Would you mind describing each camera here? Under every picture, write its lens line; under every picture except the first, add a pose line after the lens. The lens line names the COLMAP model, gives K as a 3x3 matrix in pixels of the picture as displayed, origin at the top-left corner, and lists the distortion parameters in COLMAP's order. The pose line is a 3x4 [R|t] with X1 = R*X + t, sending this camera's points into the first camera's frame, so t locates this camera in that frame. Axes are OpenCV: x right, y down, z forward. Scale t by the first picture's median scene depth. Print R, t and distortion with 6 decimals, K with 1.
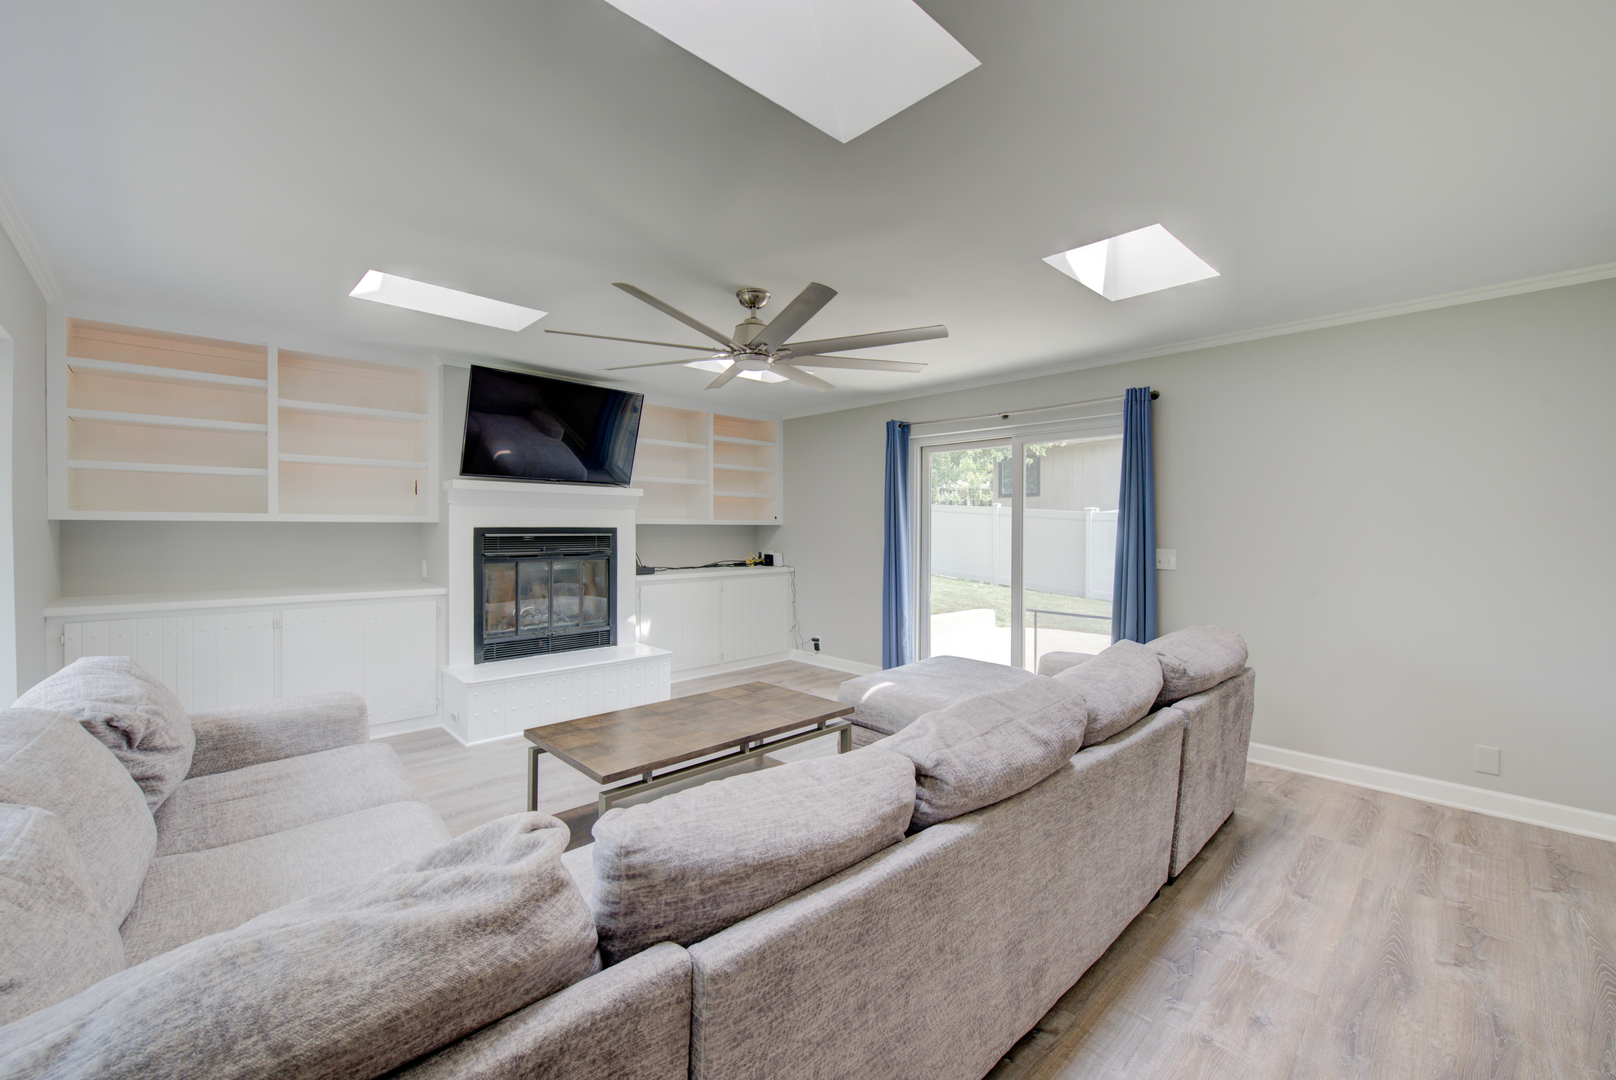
lens RADIAL K [[656.8, 0, 803.5], [0, 656.8, 527.0], [0, 0, 1]] dist [-0.004825, -0.000348]
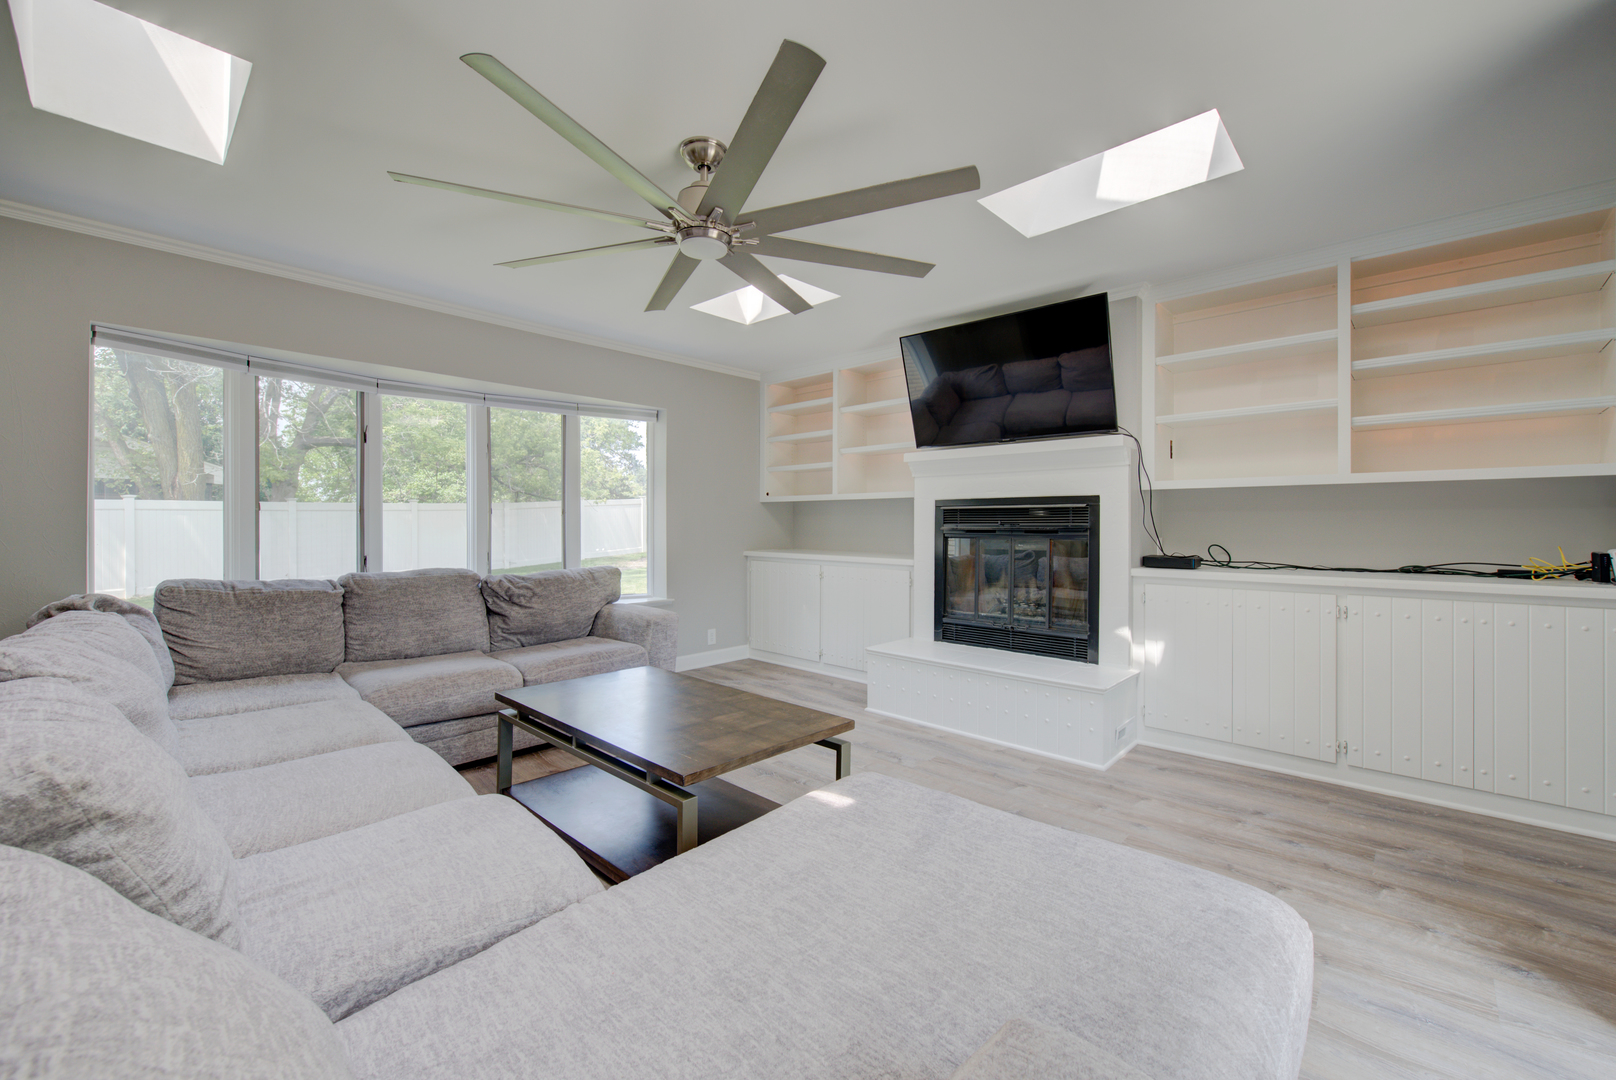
lens RADIAL K [[656.8, 0, 803.6], [0, 656.8, 531.8], [0, 0, 1]] dist [-0.004825, -0.000348]
pose [[0.057188, 0.011382, -0.998299, 0.401490], [-0.001961, 0.999934, 0.011288, 0.031927], [0.998362, 0.001312, 0.057206, 0.654350]]
